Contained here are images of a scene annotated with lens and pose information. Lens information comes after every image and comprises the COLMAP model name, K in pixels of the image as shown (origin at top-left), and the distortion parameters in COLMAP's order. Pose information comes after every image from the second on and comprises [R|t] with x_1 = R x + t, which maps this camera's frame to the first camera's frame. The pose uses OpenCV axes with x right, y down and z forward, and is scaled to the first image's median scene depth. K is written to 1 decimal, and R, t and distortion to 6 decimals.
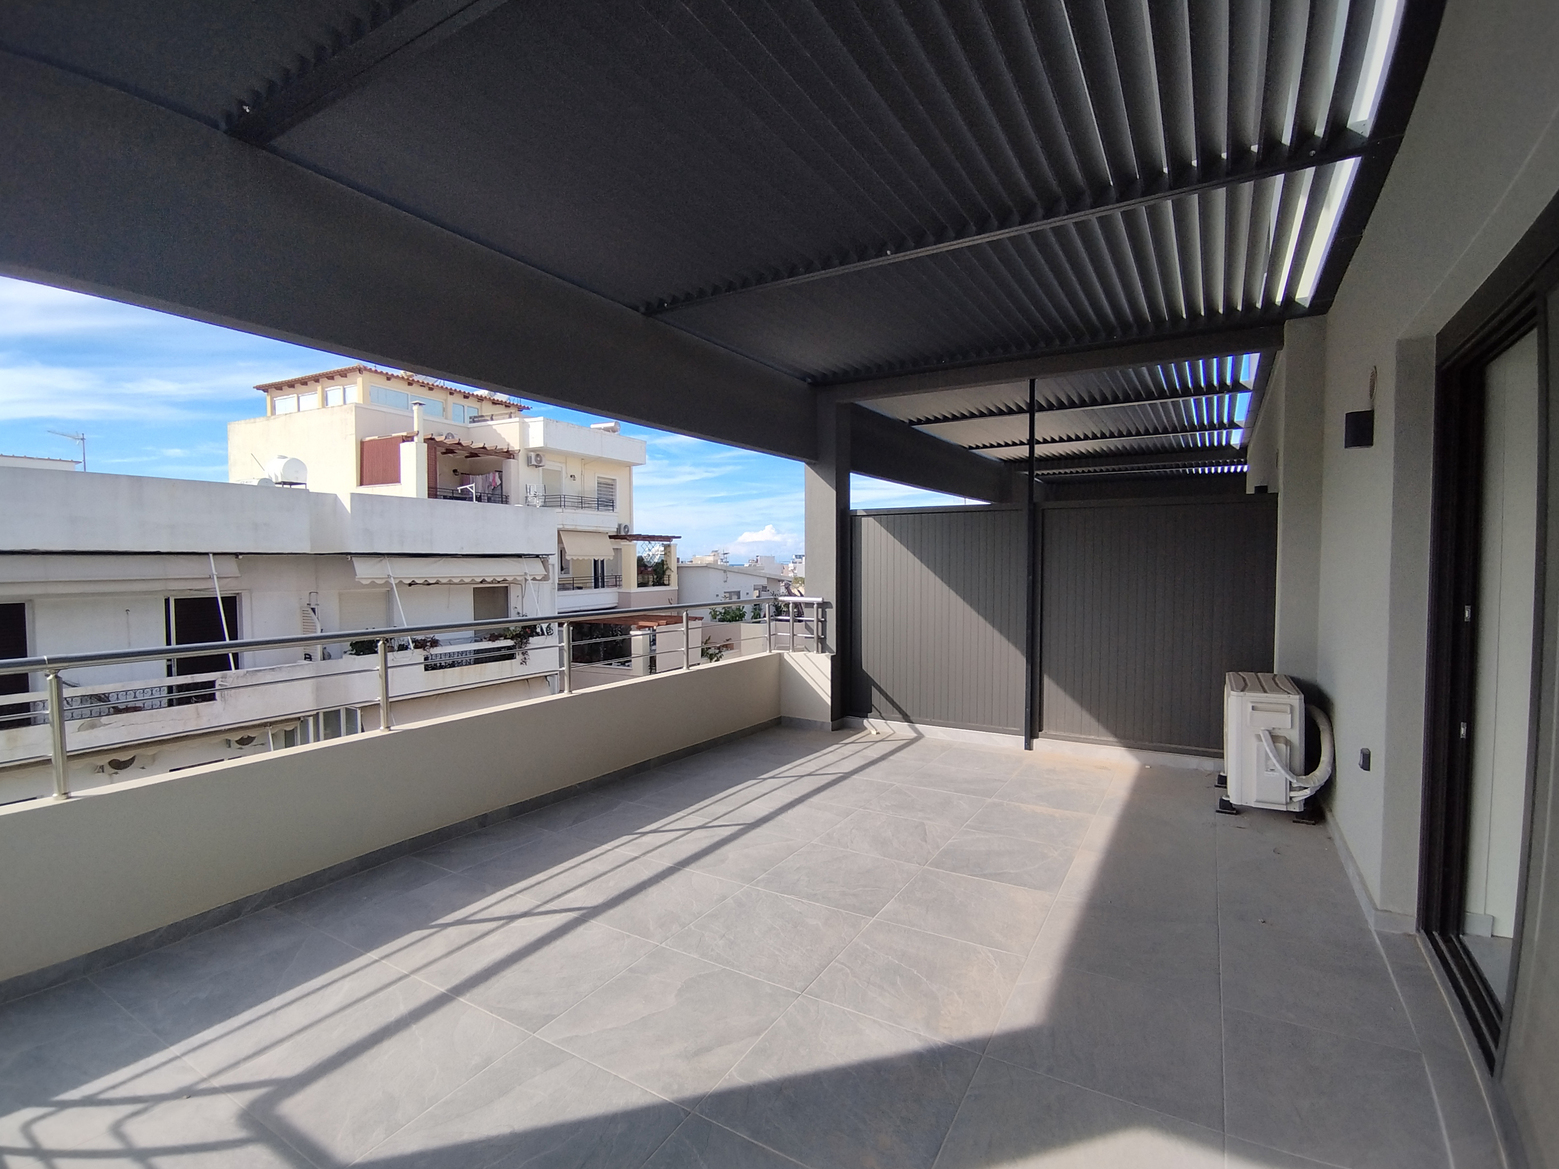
lens RADIAL K [[727.6, 0, 782.0], [0, 727.6, 598.6], [0, 0, 1]] dist [-0.038128, 0.020769]
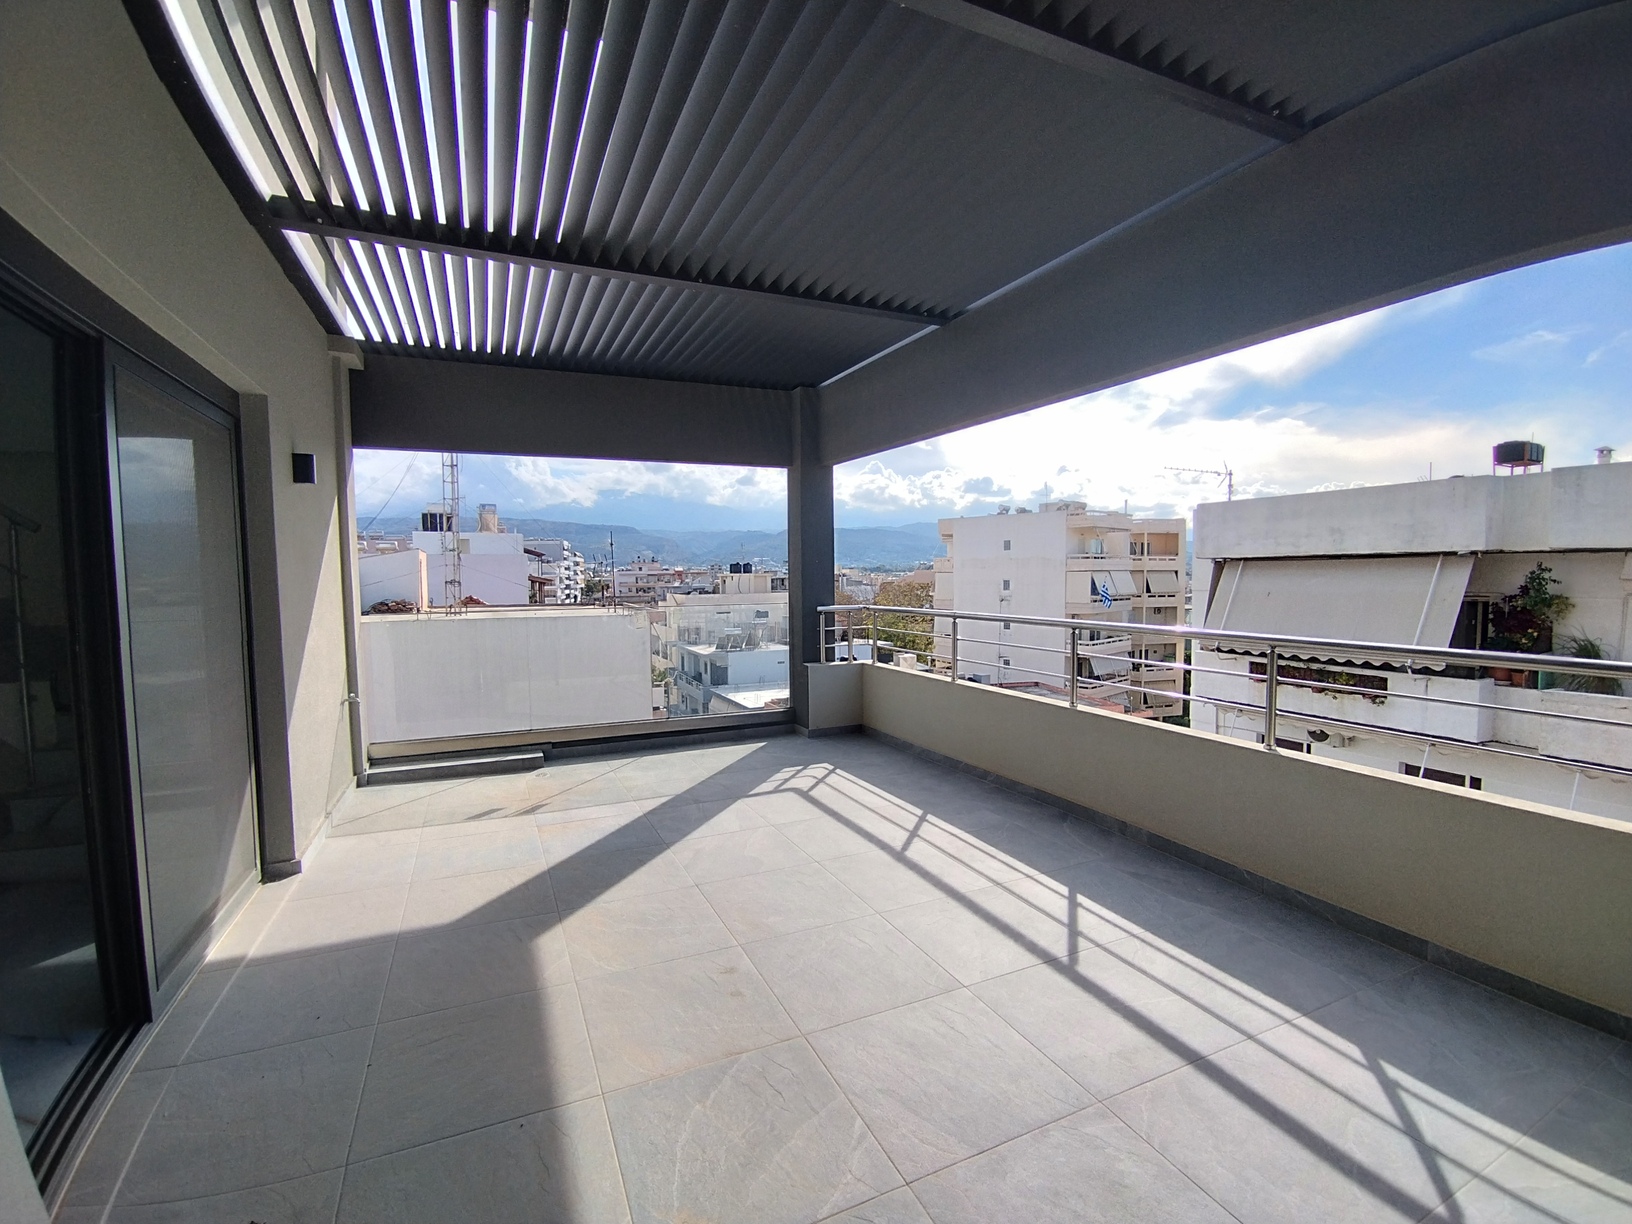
lens RADIAL K [[761.7, 0, 818.6], [0, 761.7, 626.7], [0, 0, 1]] dist [-0.038128, 0.020769]
pose [[-0.569457, 0.070354, -0.819005, 0.214245], [-0.029532, 0.993937, 0.105914, -0.019977], [0.821491, 0.084500, -0.563926, 0.405469]]
